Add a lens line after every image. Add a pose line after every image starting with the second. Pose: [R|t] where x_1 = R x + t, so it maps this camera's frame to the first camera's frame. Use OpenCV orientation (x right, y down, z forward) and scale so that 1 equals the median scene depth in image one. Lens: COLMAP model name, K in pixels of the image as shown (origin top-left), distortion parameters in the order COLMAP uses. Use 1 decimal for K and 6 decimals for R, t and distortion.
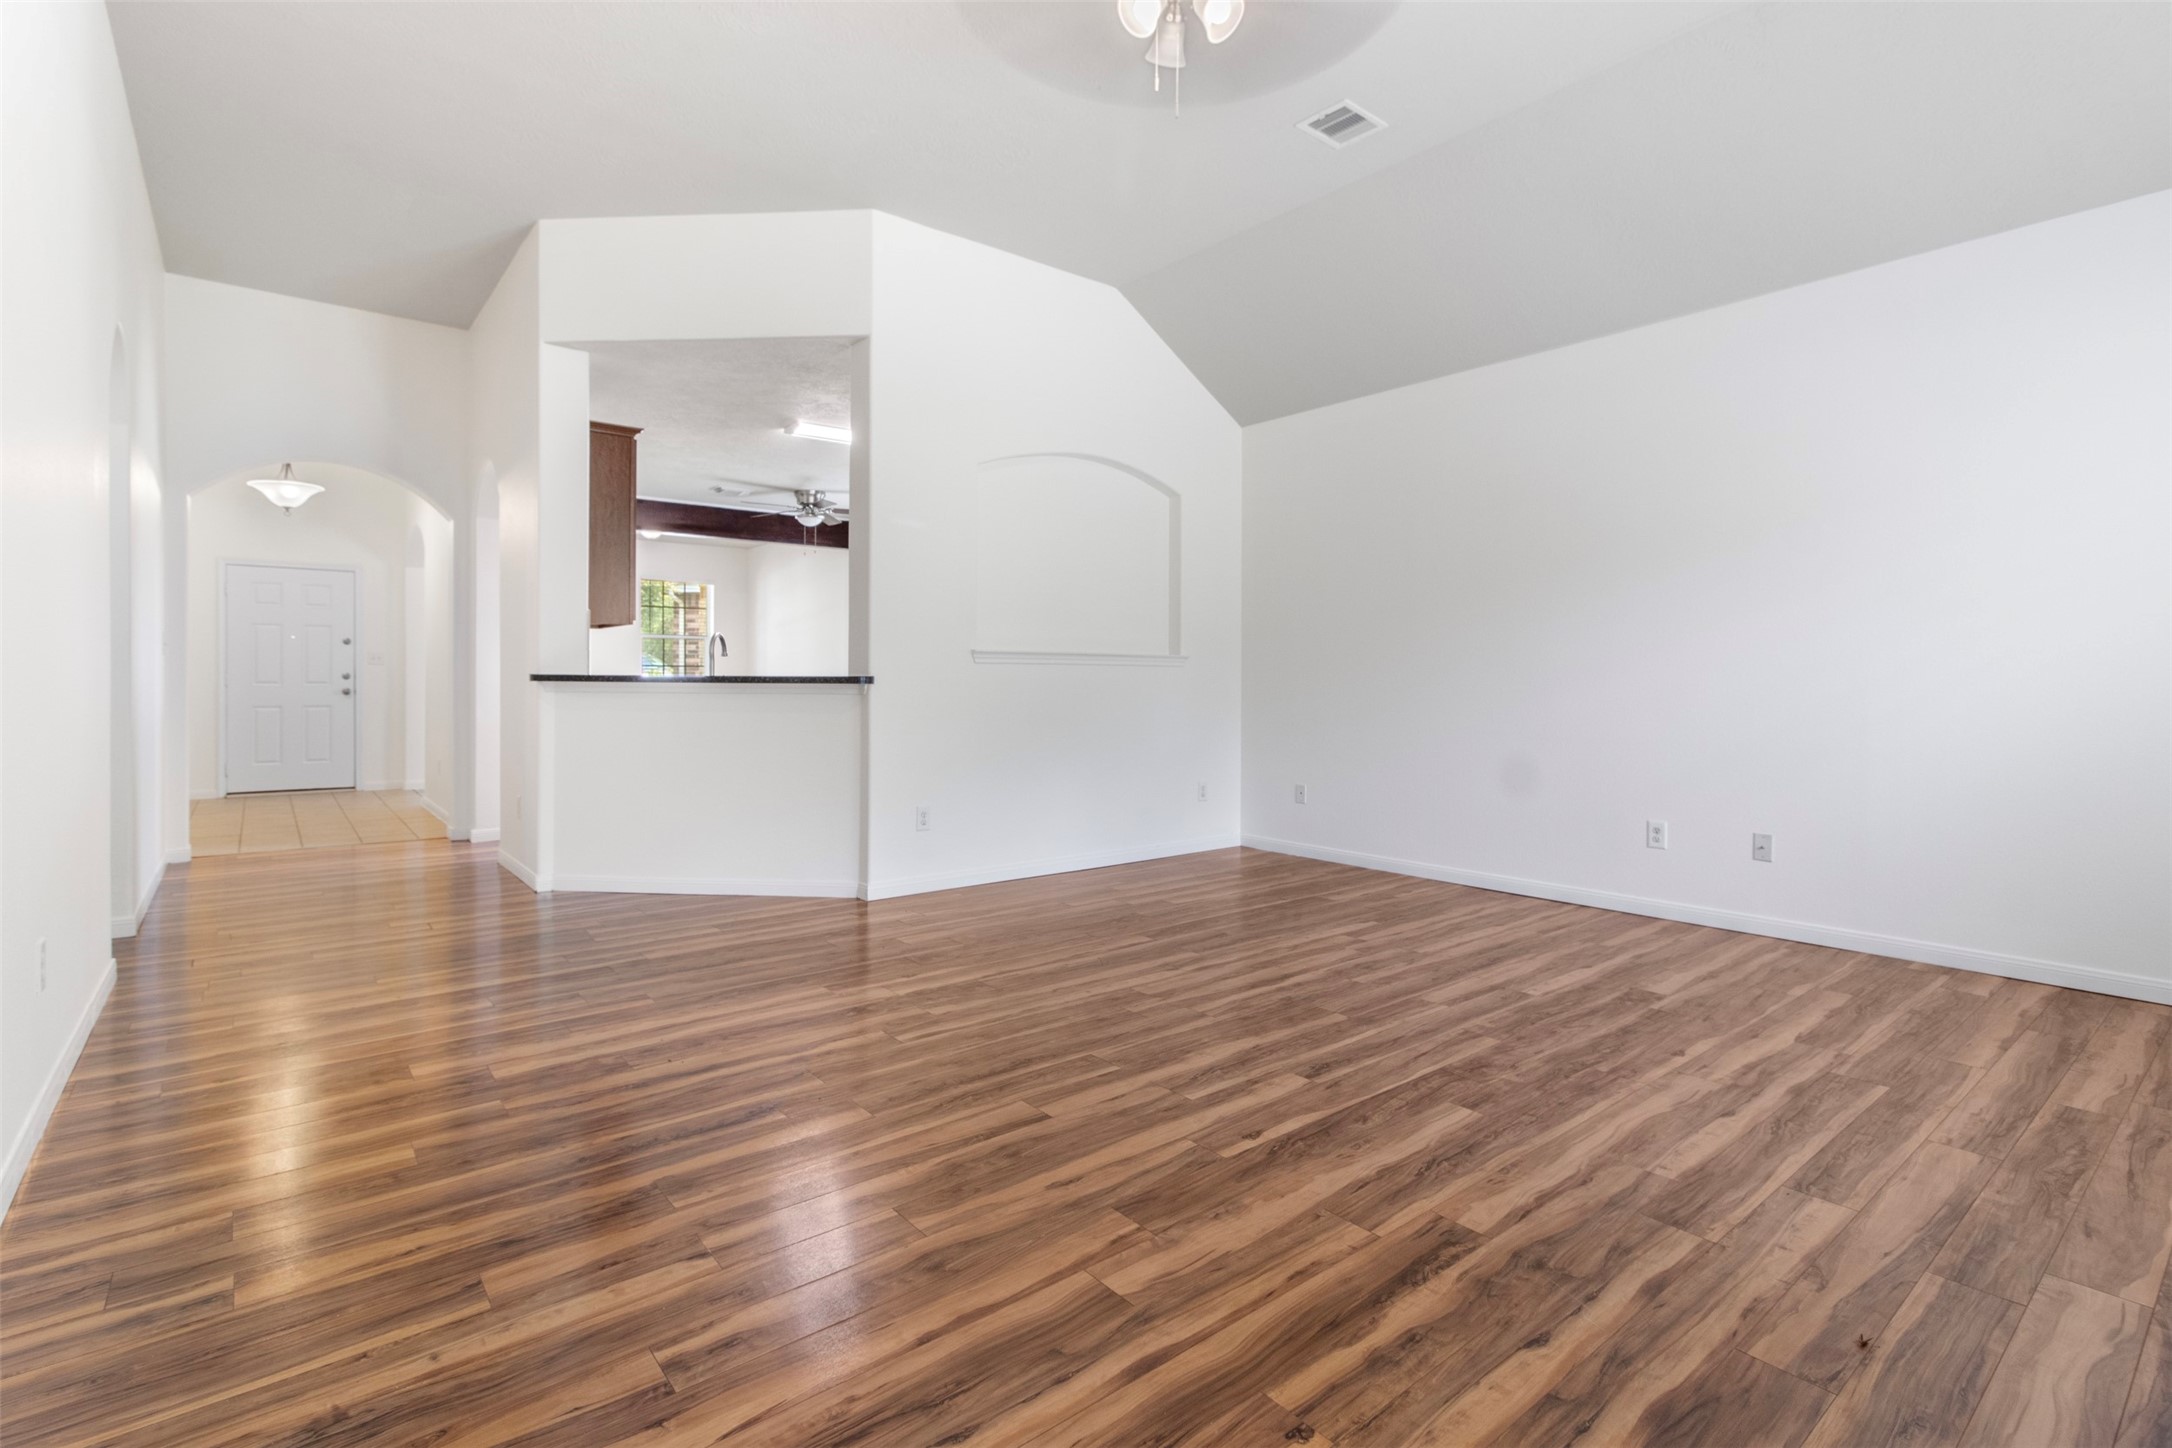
lens RADIAL K [[1008.9, 0, 1058.5], [0, 1008.9, 670.8], [0, 0, 1]] dist [0.007844, -0.001958]
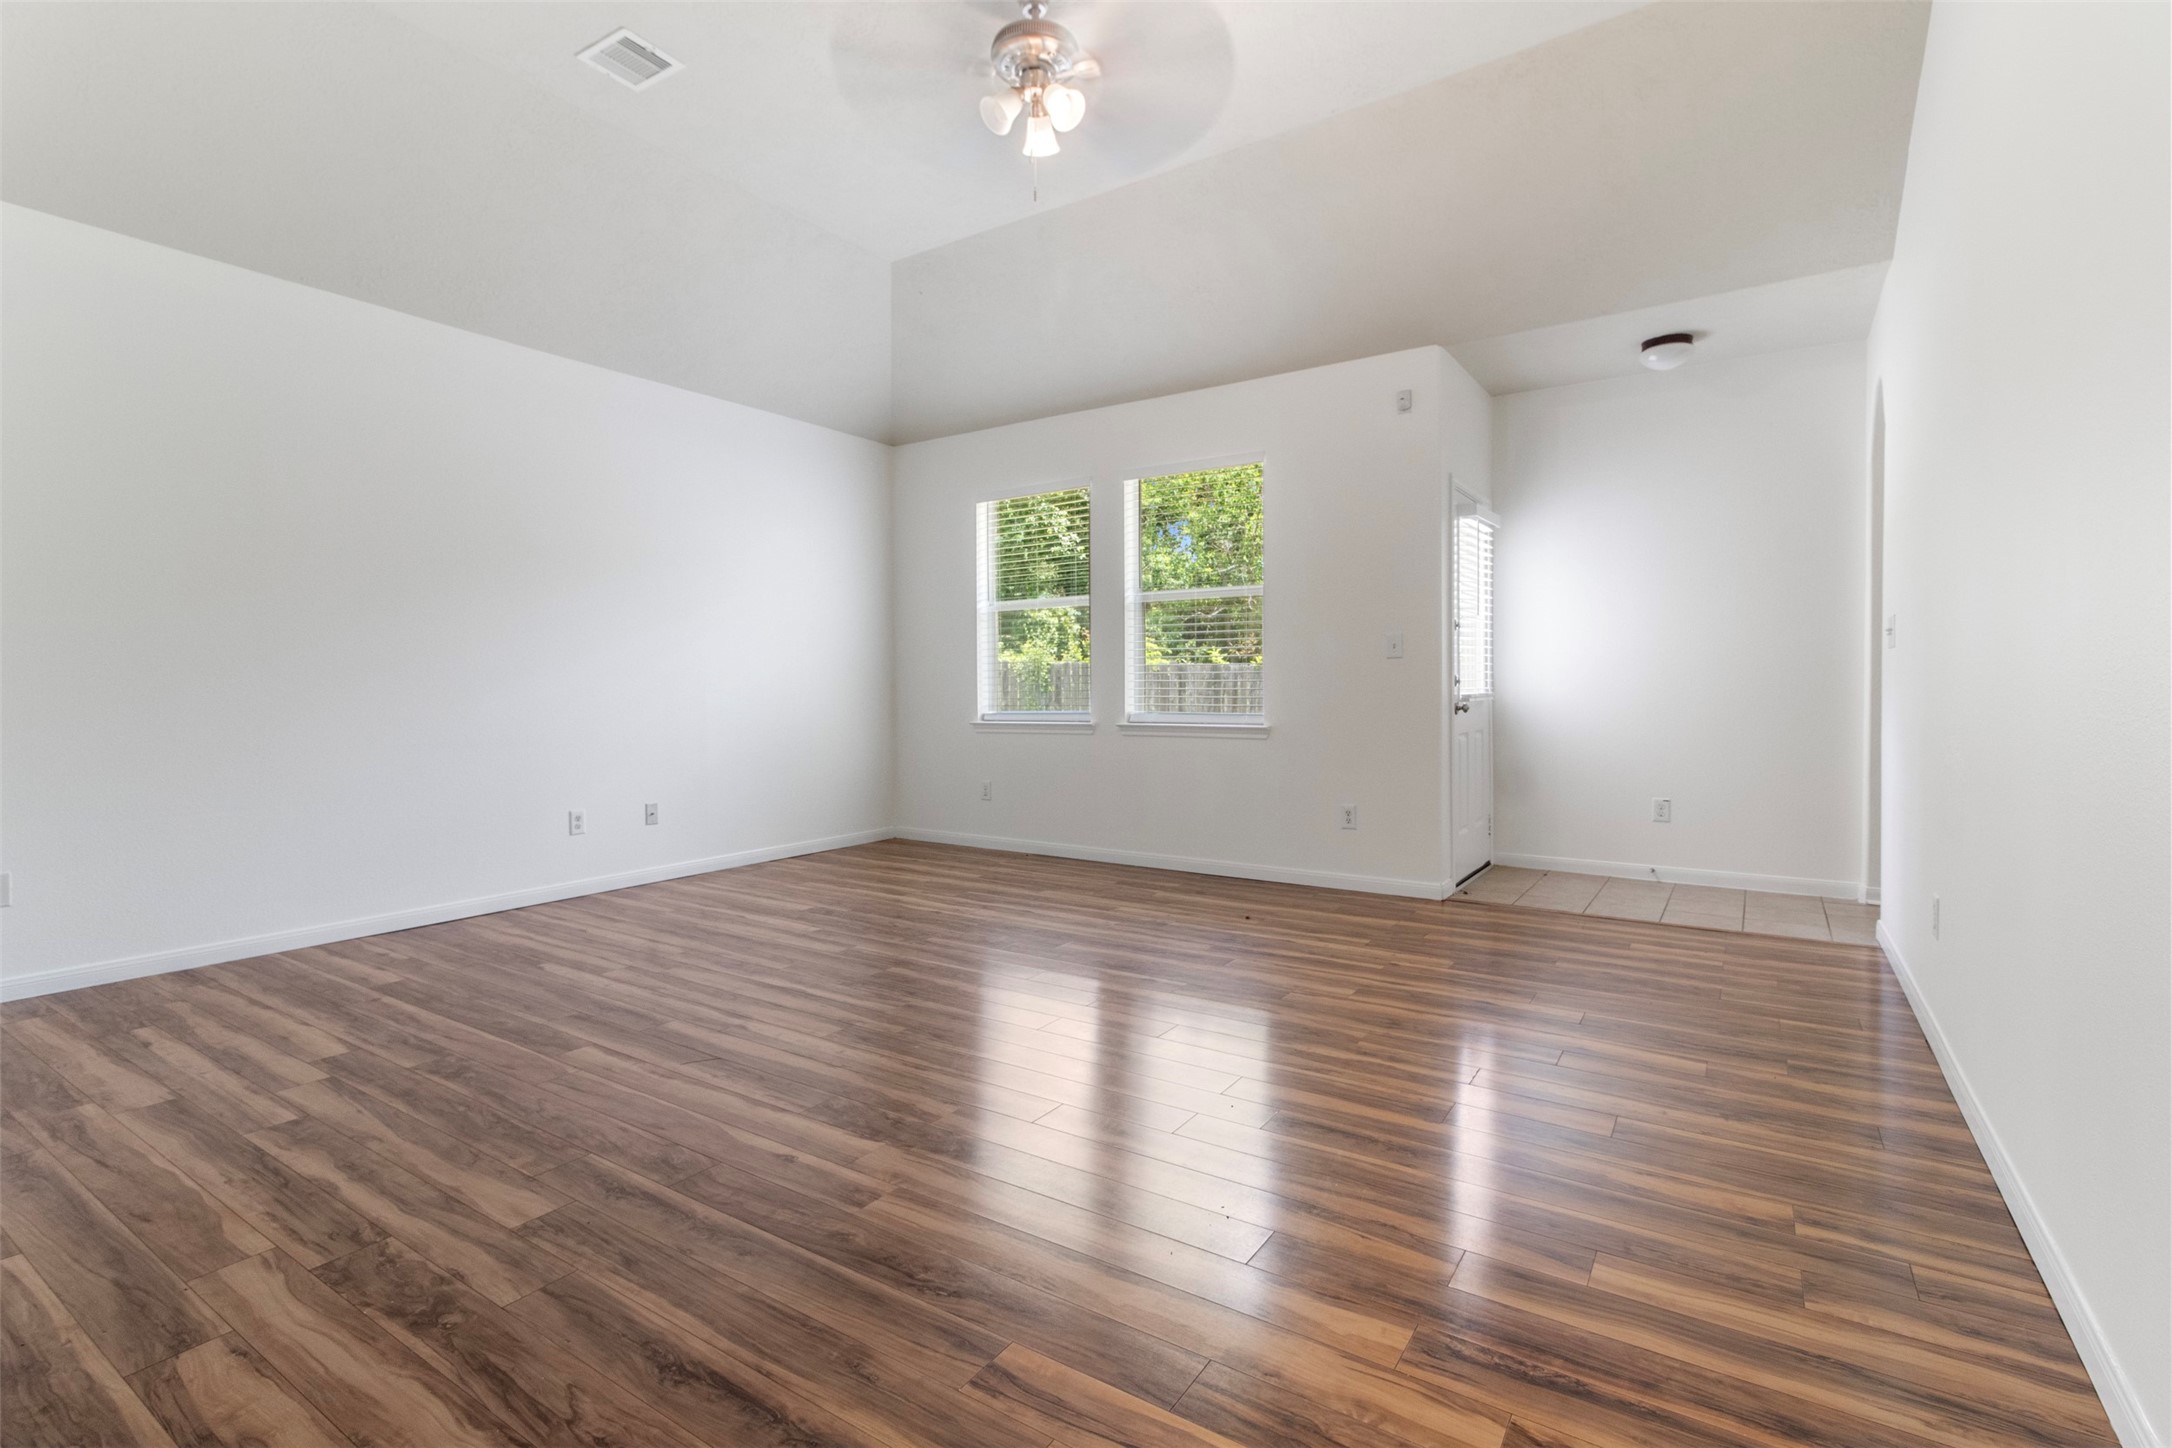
lens RADIAL K [[1008.9, 0, 1094.9], [0, 1008.9, 702.2], [0, 0, 1]] dist [0.007844, -0.001958]
pose [[-0.318803, -0.018979, 0.947631, -0.991845], [-0.005179, 0.999819, 0.018282, 0.012972], [-0.947807, 0.000921, -0.318844, 1.281190]]
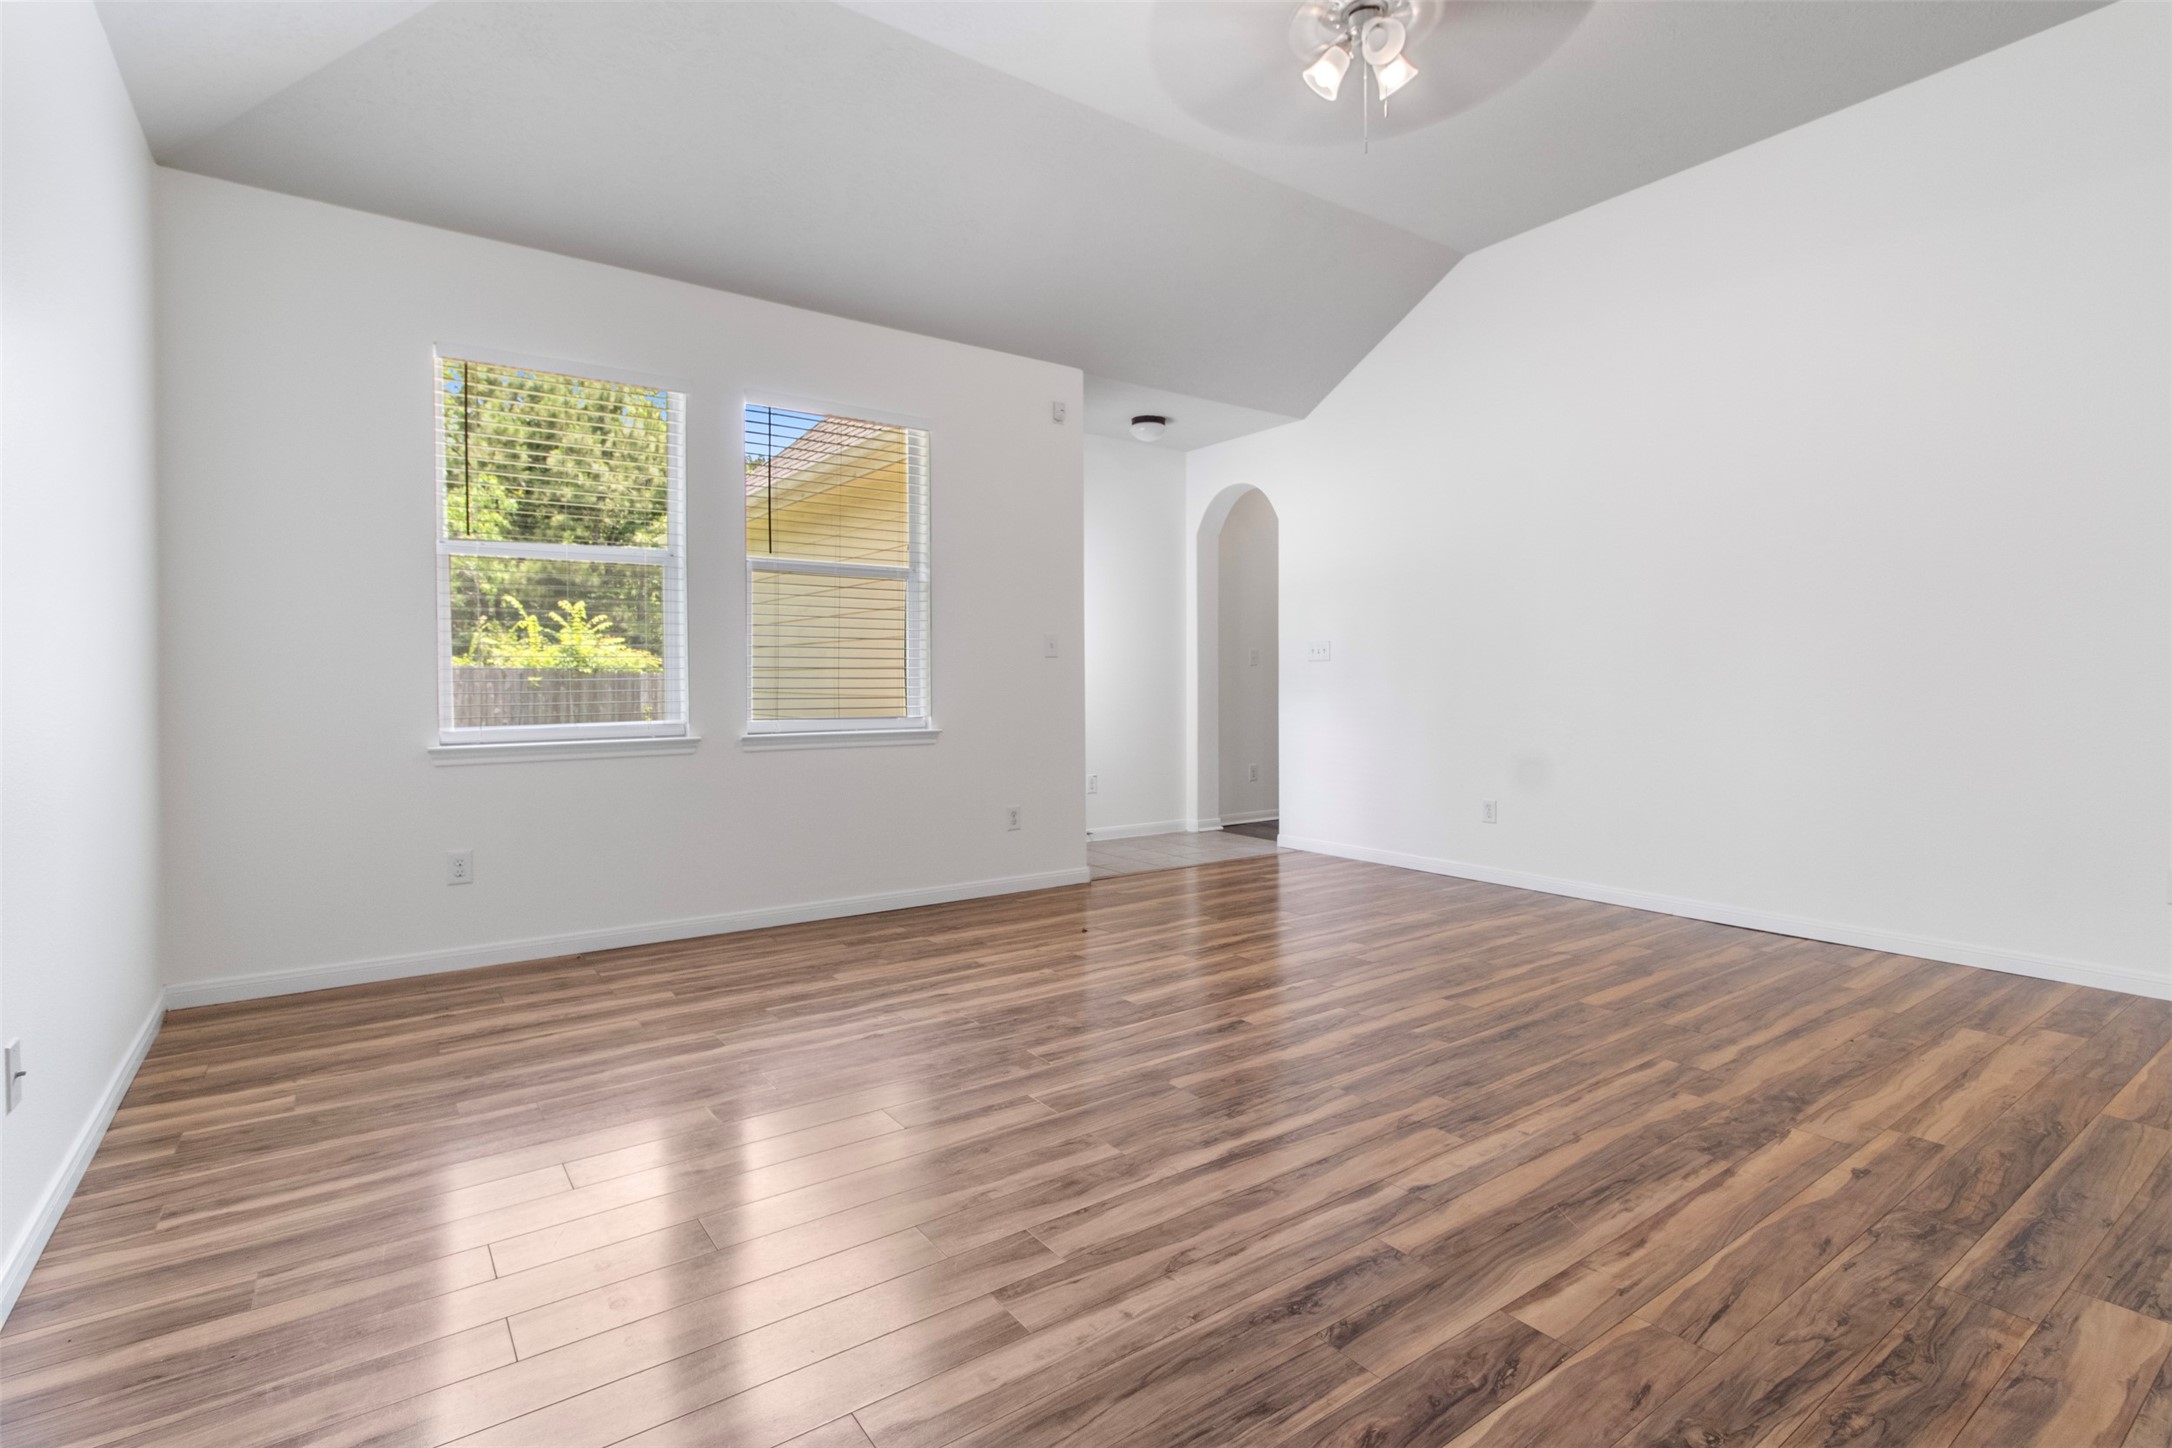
lens RADIAL K [[1008.9, 0, 1079.7], [0, 1008.9, 707.8], [0, 0, 1]] dist [0.007844, -0.001958]
pose [[-0.999043, -0.003414, 0.043613, 0.360515], [-0.002646, 0.999841, 0.017651, 0.024031], [-0.043666, 0.017519, -0.998893, 2.026370]]
